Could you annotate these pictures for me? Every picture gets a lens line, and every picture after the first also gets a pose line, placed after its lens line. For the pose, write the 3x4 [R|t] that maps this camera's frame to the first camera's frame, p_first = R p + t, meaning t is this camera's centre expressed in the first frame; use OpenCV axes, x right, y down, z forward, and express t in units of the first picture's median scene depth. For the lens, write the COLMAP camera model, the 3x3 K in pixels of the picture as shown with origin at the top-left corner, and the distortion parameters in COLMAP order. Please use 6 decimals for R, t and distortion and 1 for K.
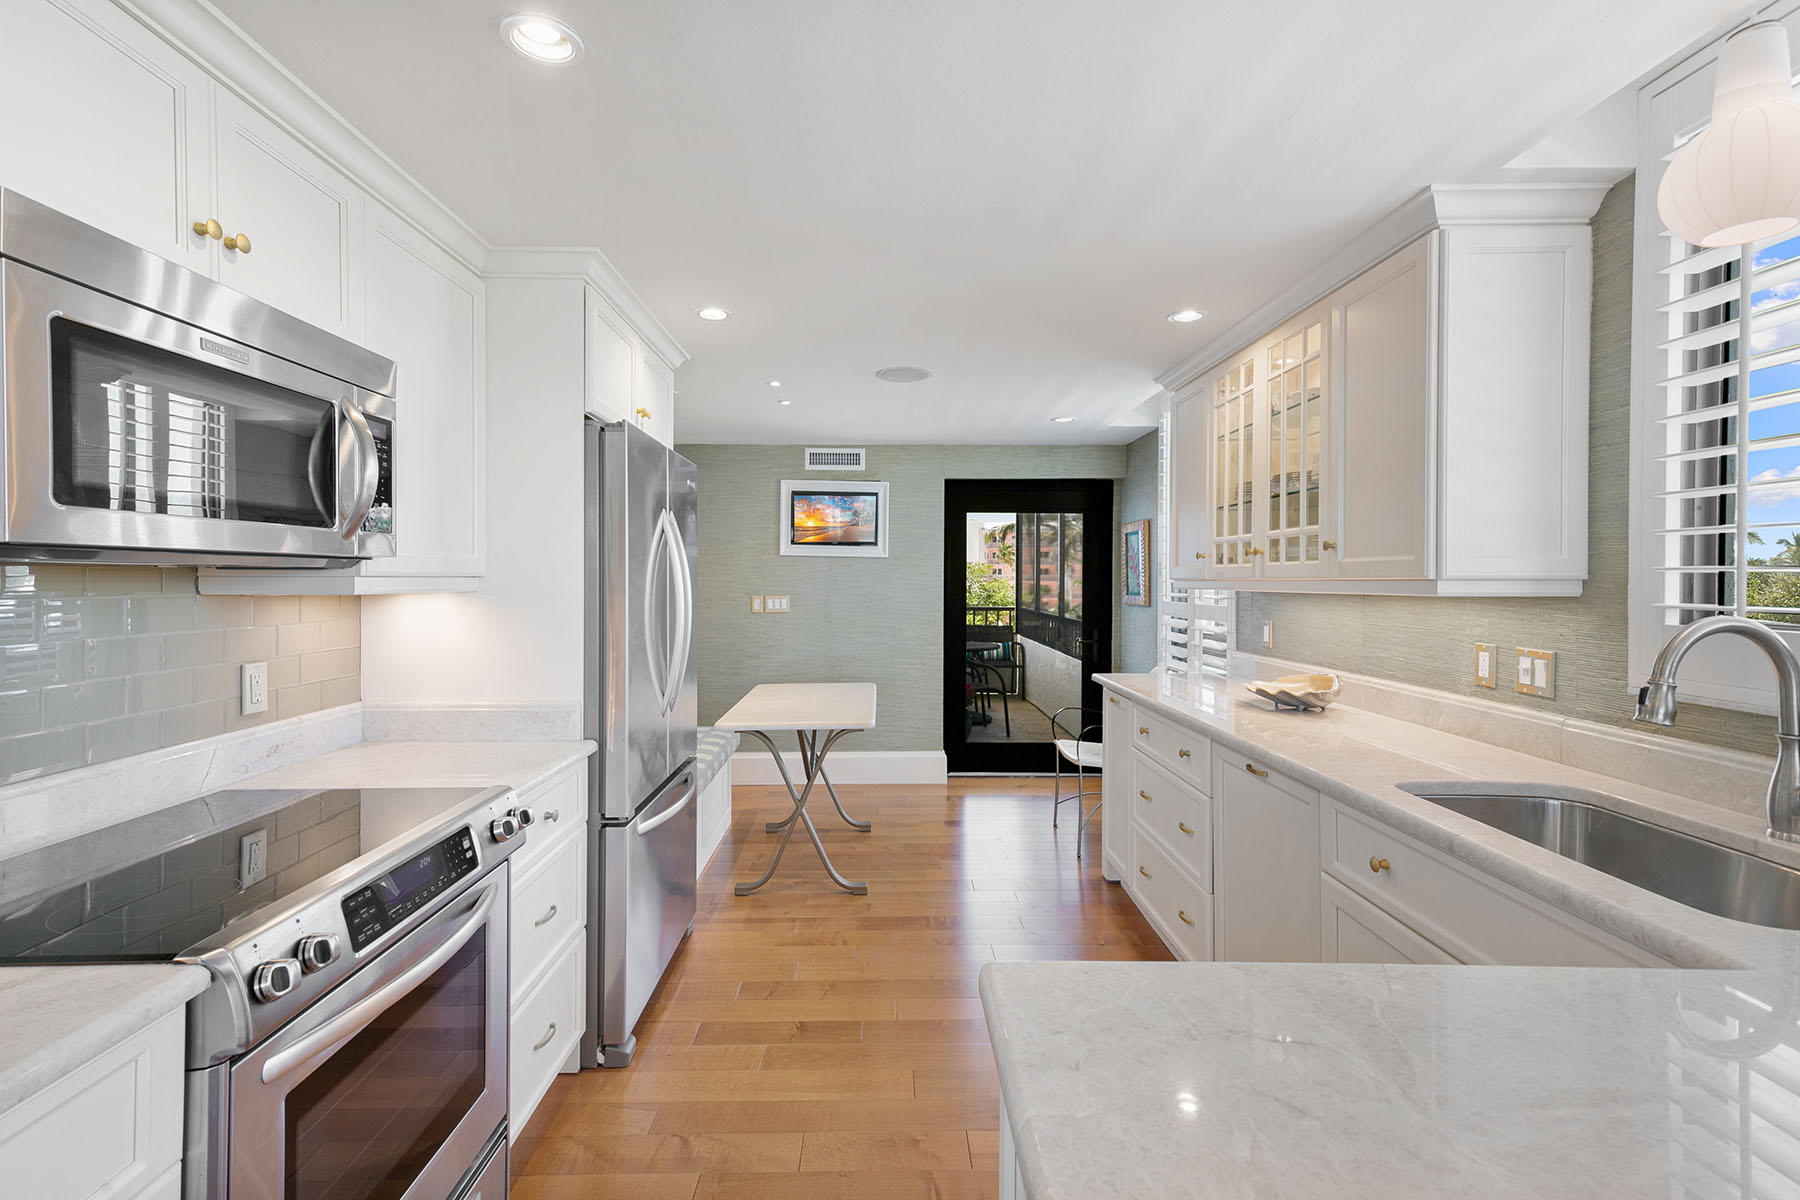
lens RADIAL K [[807.3, 0, 898.4], [0, 807.3, 584.1], [0, 0, 1]] dist [0.037092, -0.000129]
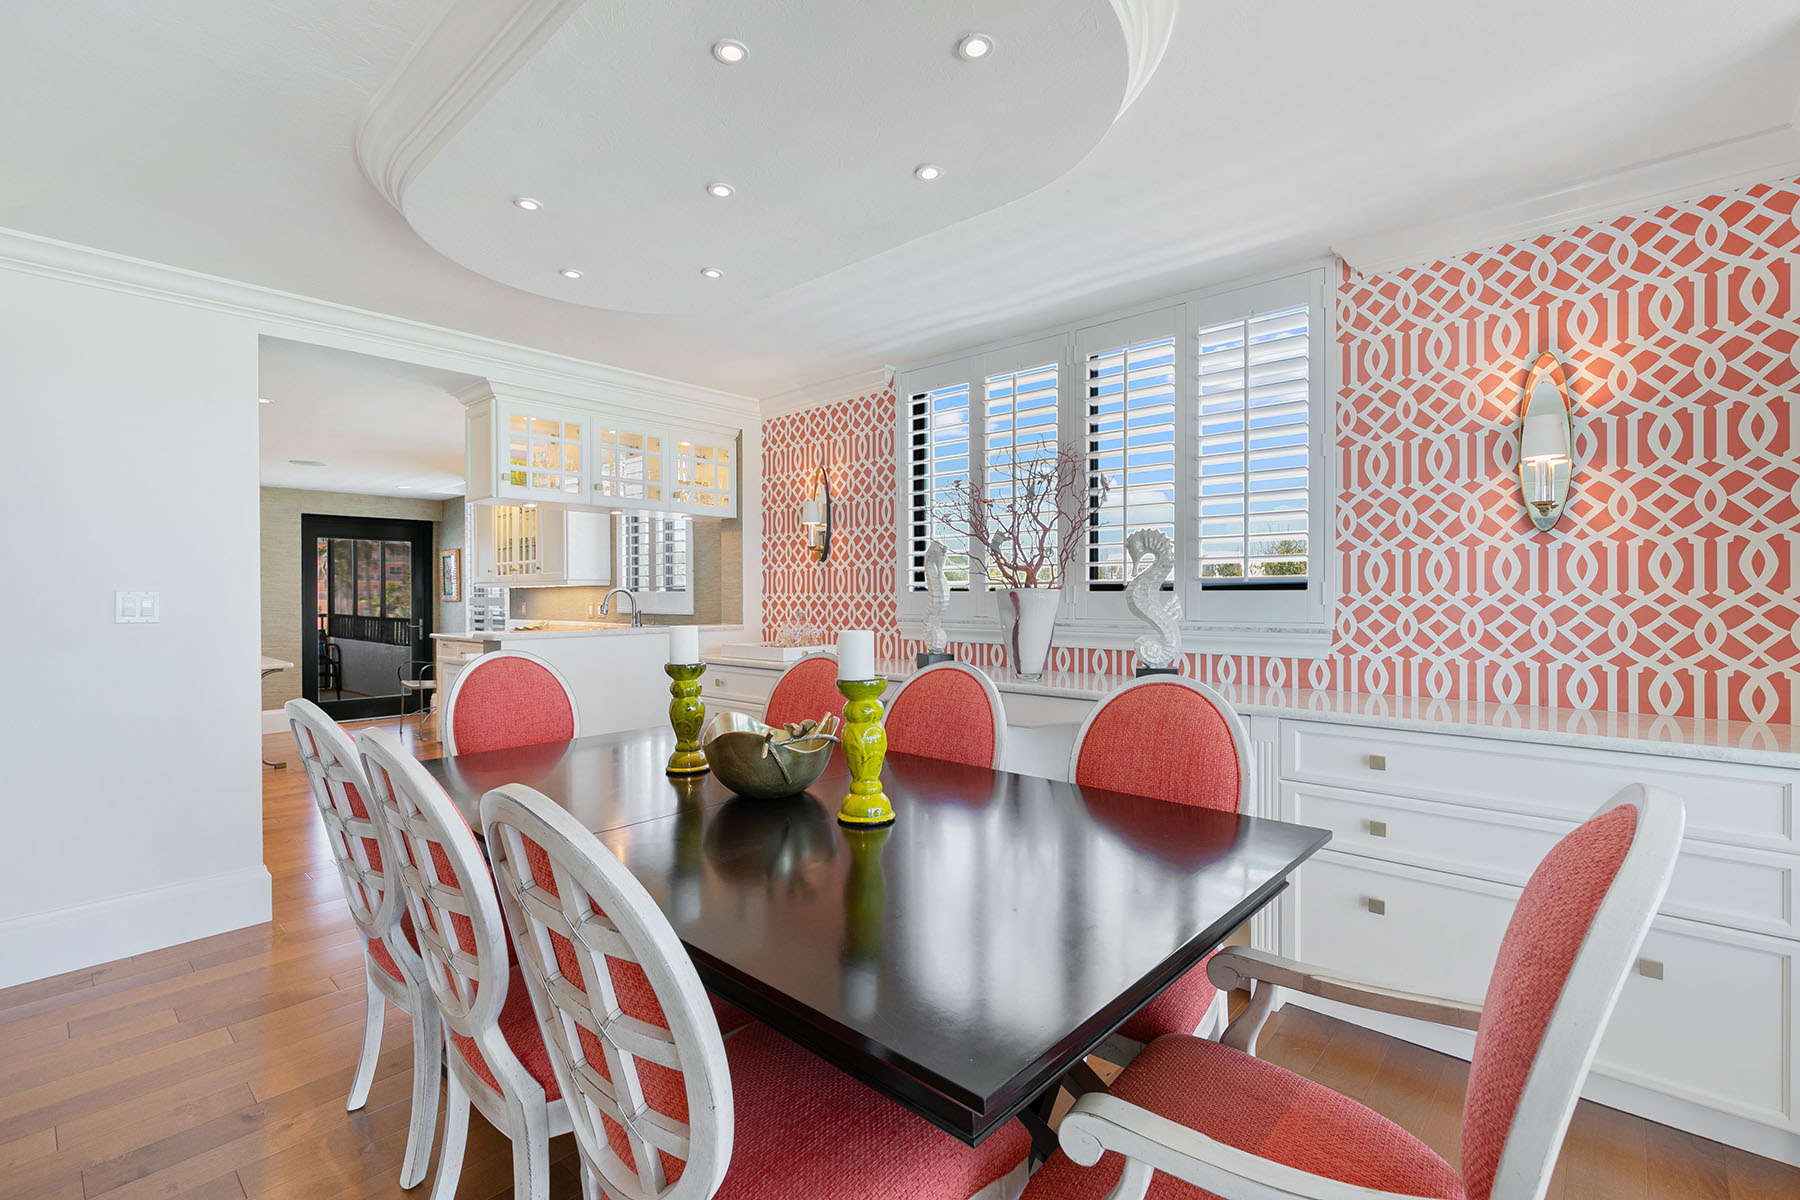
lens RADIAL K [[805.1, 0, 898.4], [0, 805.1, 607.0], [0, 0, 1]] dist [0.003158, 0.000127]
pose [[0.685577, -0.010311, 0.727927, -0.462841], [0.006703, 0.999947, 0.007851, 0.053372], [-0.727969, -0.000504, 0.685610, -1.315728]]
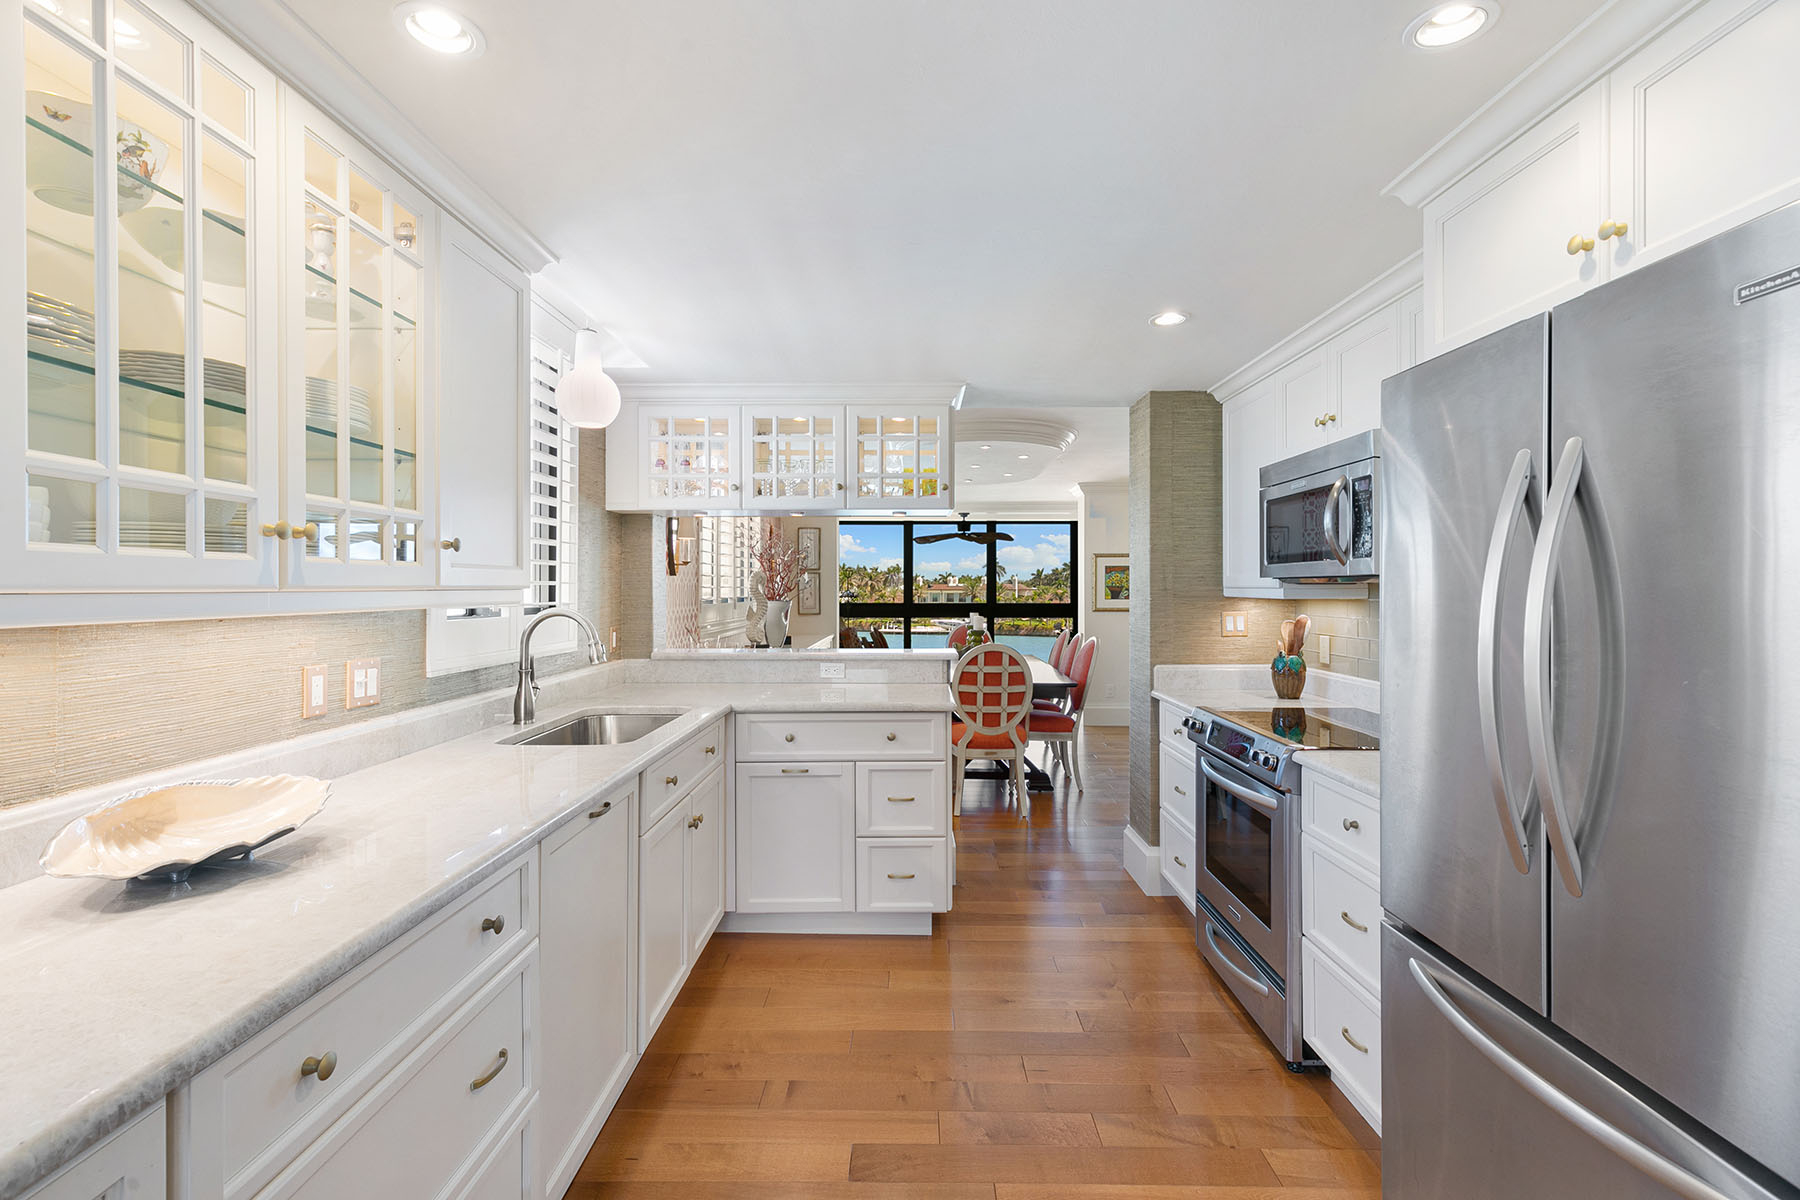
lens RADIAL K [[807.3, 0, 898.4], [0, 807.3, 584.1], [0, 0, 1]] dist [0.037092, -0.000129]
pose [[-0.999454, -0.001471, 0.032996, 0.068775], [-0.001367, 0.999994, 0.003180, -0.011094], [-0.033000, 0.003133, -0.999450, 1.370110]]
